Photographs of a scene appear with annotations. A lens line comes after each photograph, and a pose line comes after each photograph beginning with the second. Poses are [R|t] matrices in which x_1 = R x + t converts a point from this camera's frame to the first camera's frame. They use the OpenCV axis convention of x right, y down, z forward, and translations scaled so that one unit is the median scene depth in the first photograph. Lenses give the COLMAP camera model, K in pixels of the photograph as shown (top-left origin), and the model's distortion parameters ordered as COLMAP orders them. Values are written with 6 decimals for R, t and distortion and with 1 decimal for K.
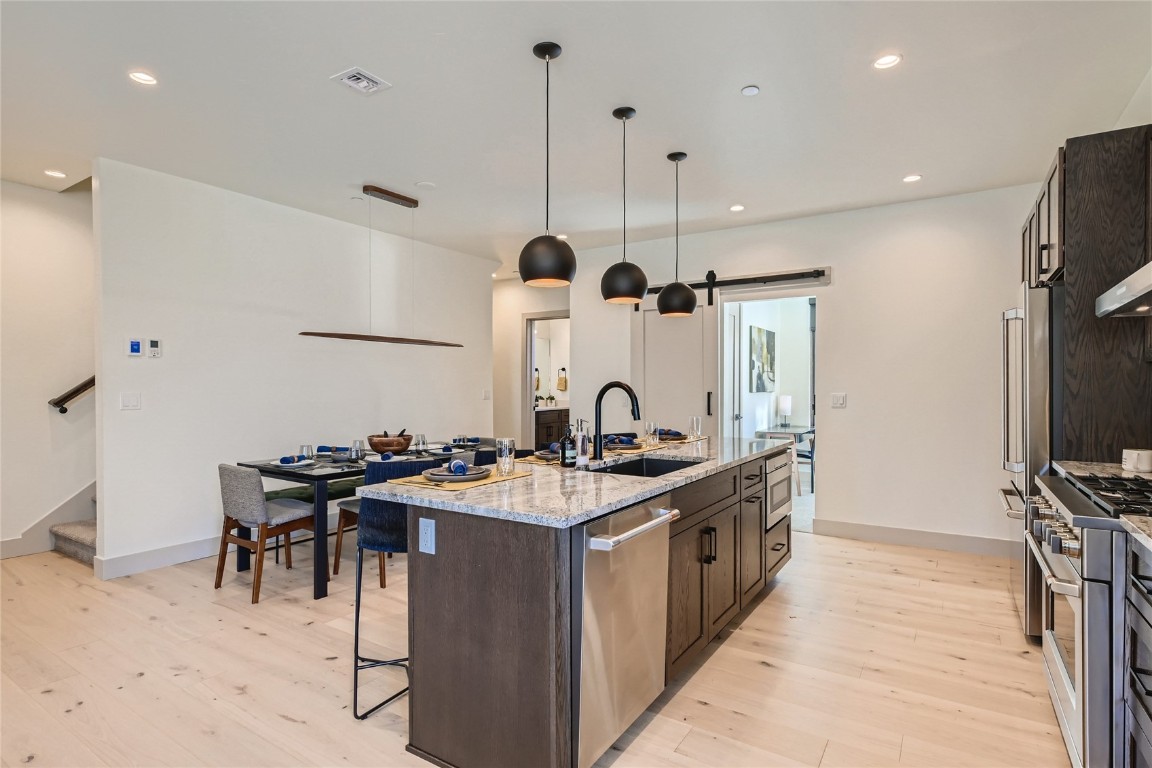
lens RADIAL K [[582.1, 0, 577.1], [0, 582.1, 384.9], [0, 0, 1]] dist [0.000478, -0.000033]
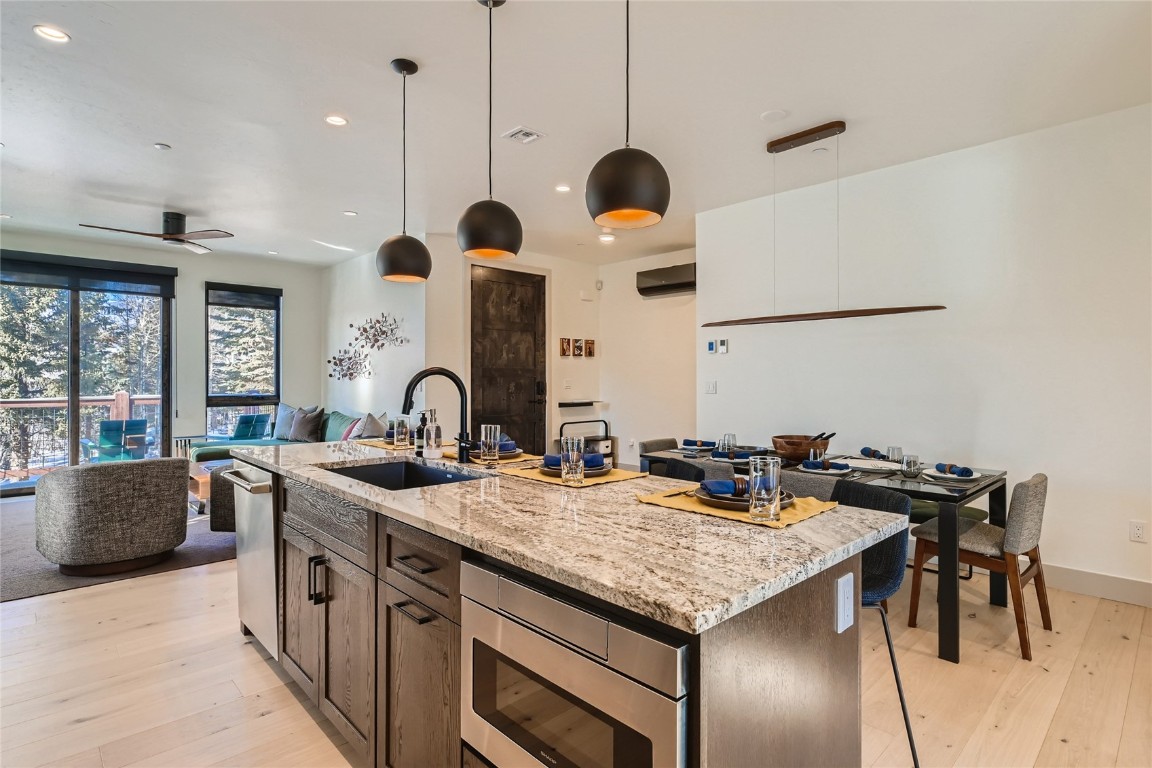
lens RADIAL K [[582.1, 0, 578.1], [0, 582.1, 379.1], [0, 0, 1]] dist [0.000478, -0.000033]
pose [[-0.233301, 0.006009, -0.972386, 0.636931], [-0.002534, 0.999974, 0.006787, 0.001996], [0.972401, 0.004047, -0.233280, 1.069275]]
